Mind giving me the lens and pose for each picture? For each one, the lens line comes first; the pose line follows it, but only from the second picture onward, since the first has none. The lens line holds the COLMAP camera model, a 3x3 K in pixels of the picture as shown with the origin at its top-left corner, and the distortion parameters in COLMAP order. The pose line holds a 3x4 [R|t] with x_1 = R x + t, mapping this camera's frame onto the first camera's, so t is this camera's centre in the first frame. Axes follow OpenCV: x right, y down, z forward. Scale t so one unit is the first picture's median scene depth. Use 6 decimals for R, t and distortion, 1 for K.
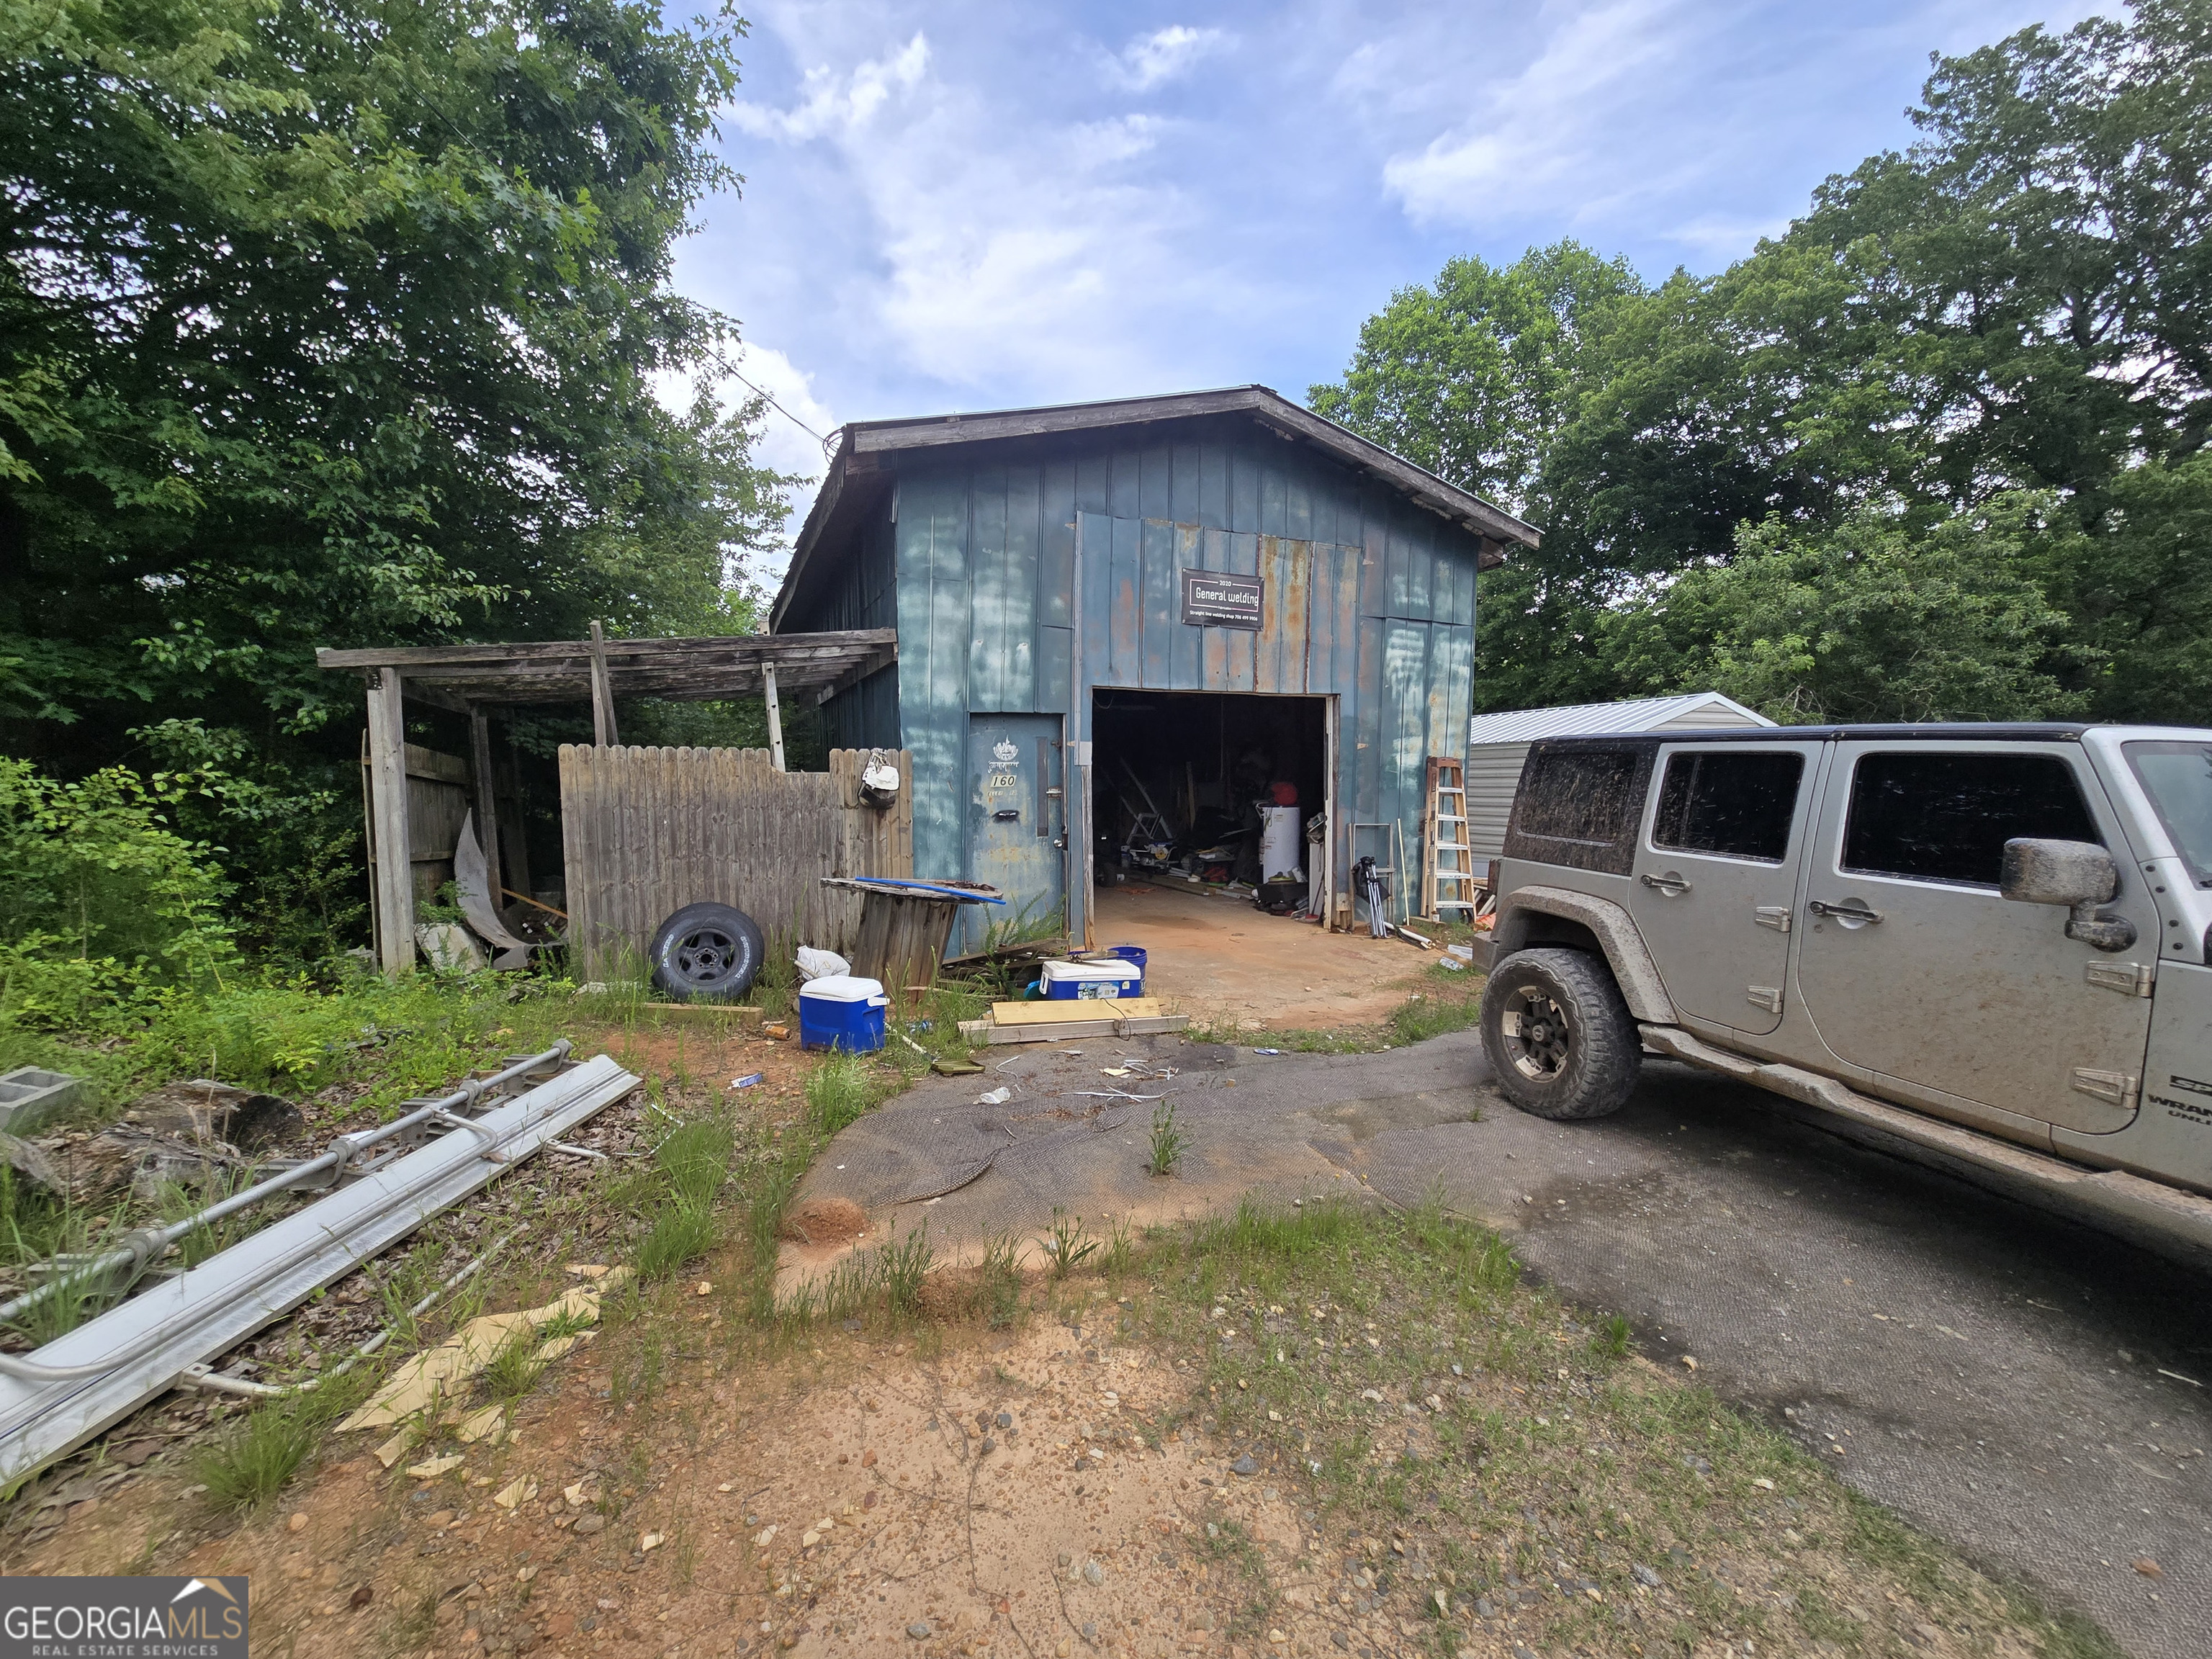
lens RADIAL K [[892.9, 0, 1115.8], [0, 892.9, 836.9], [0, 0, 1]] dist [-0.002670, 0.000029]
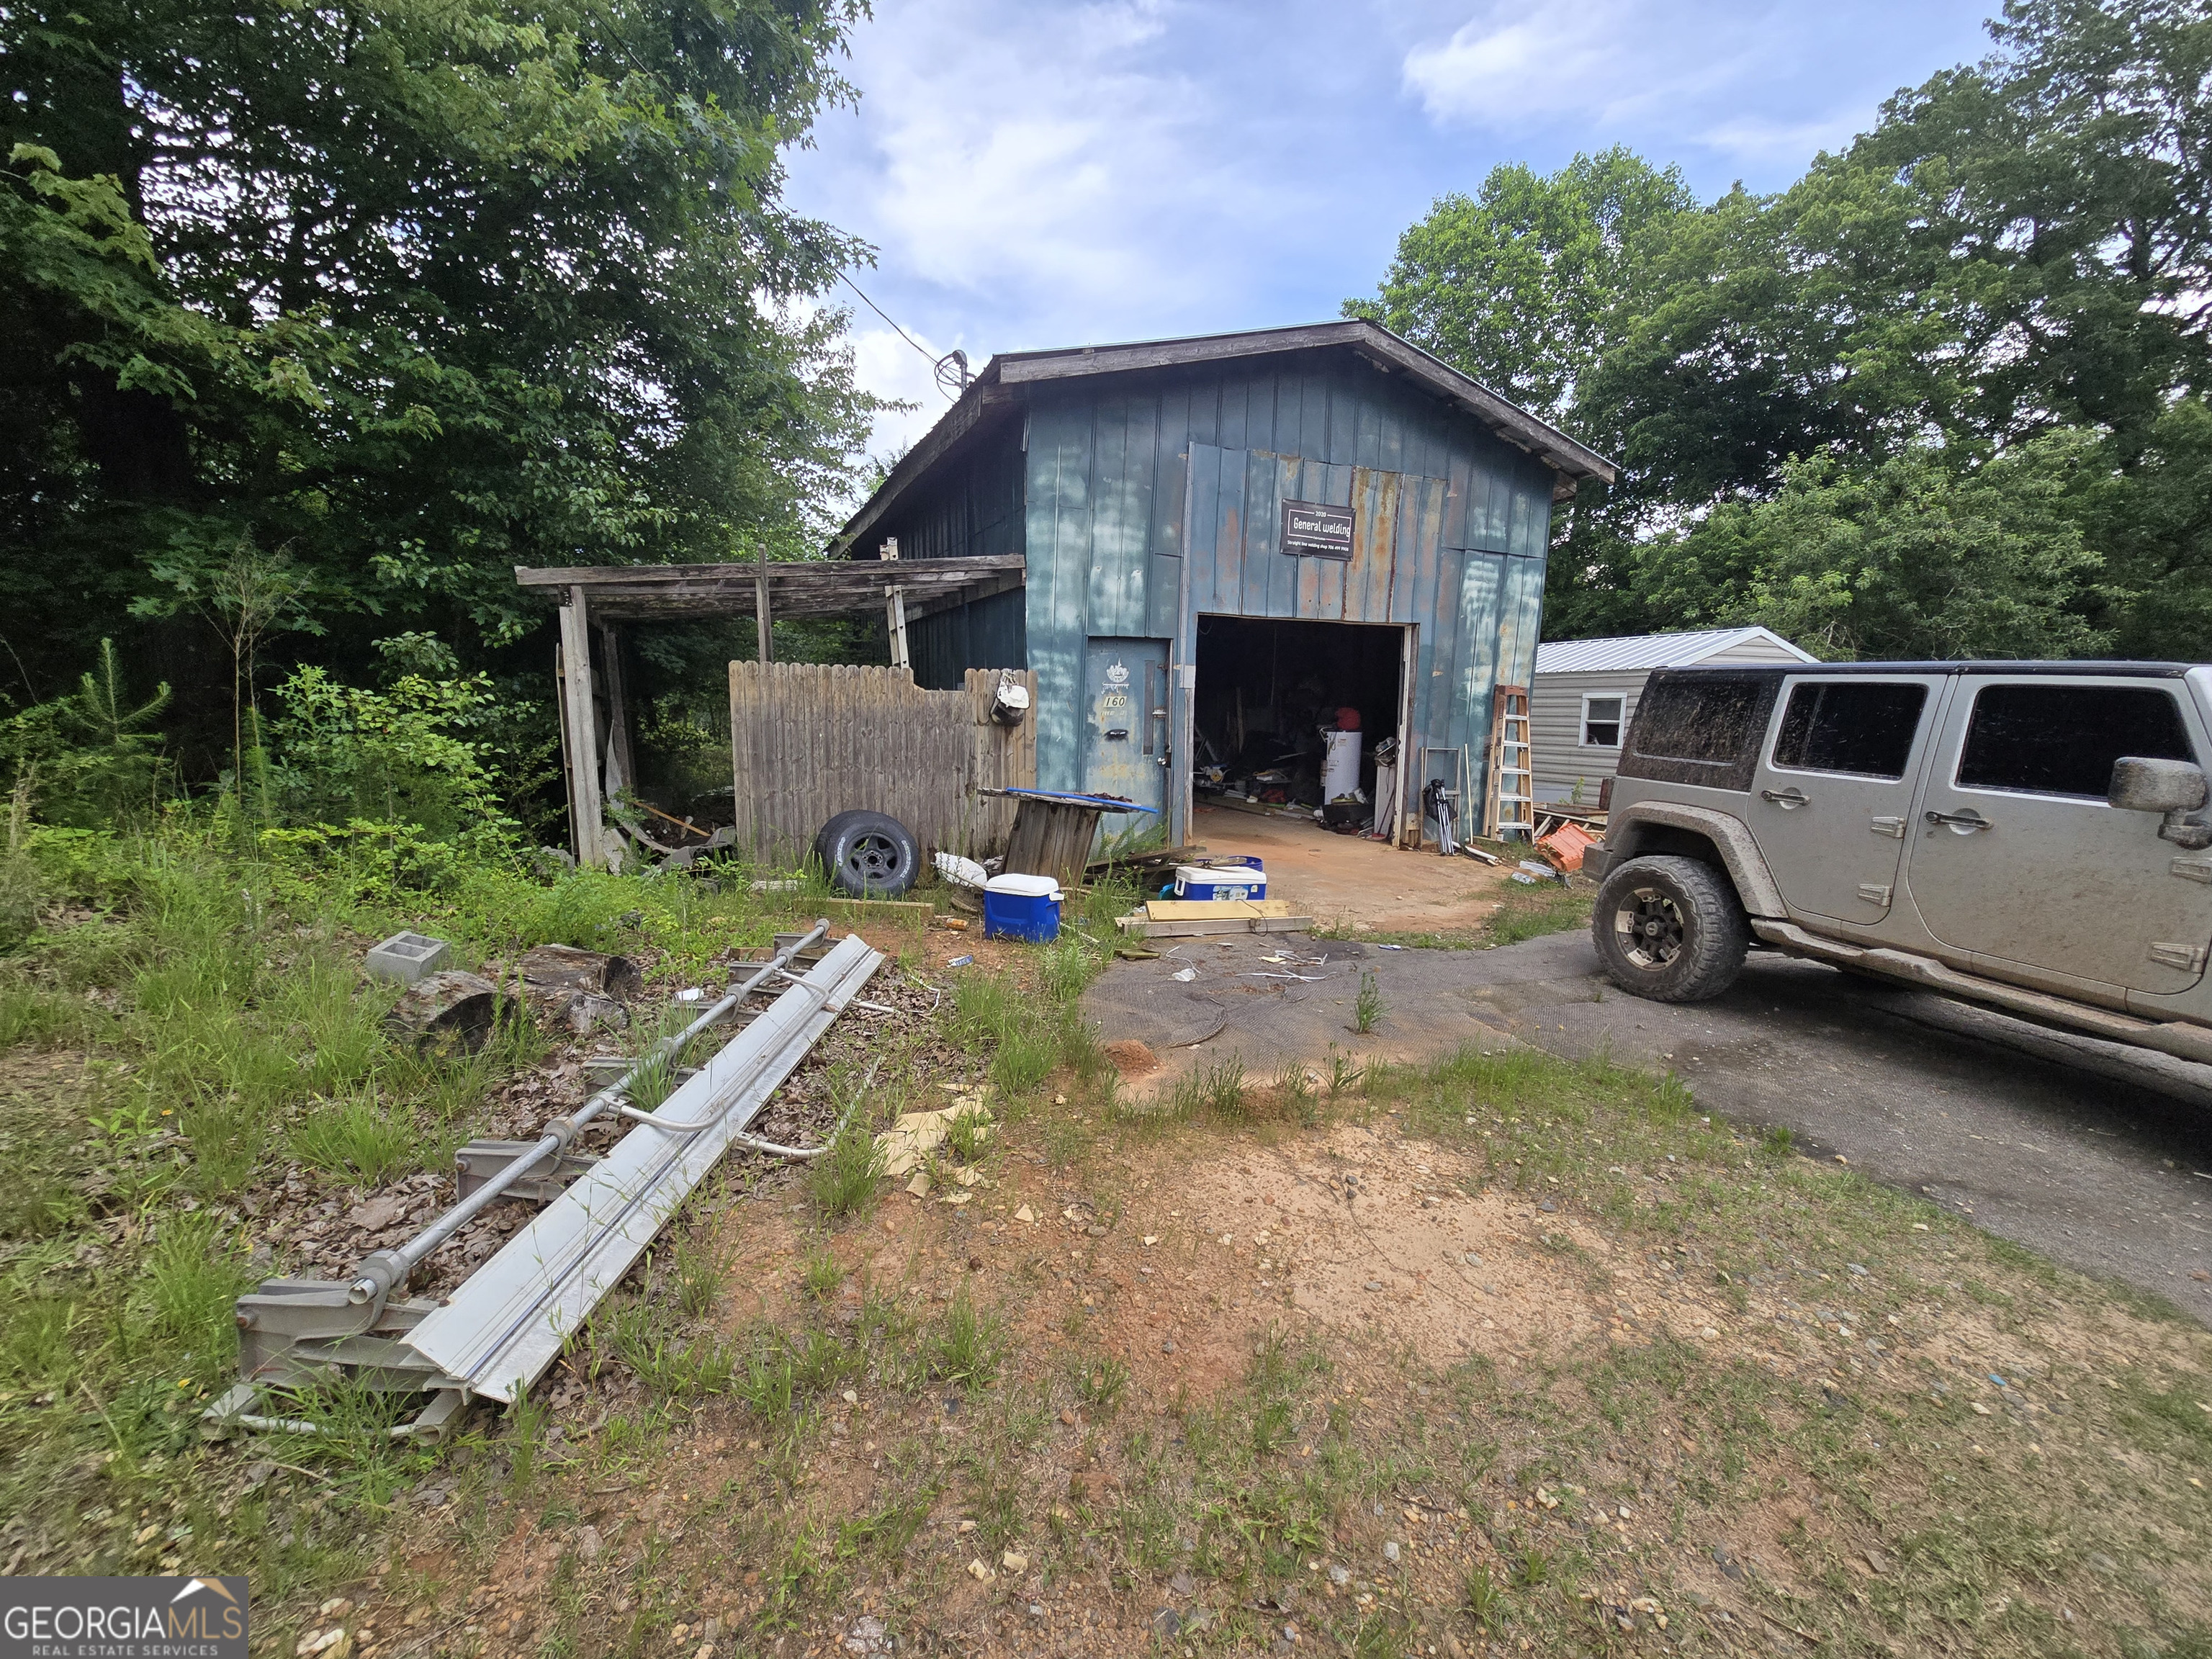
lens RADIAL K [[896.4, 0, 1107.0], [0, 896.4, 837.0], [0, 0, 1]] dist [-0.001022, -0.001701]
pose [[0.999883, 0.014071, 0.006066, -0.130693], [-0.014520, 0.996547, 0.081747, 0.010204], [-0.004895, -0.081825, 0.996635, -0.074809]]
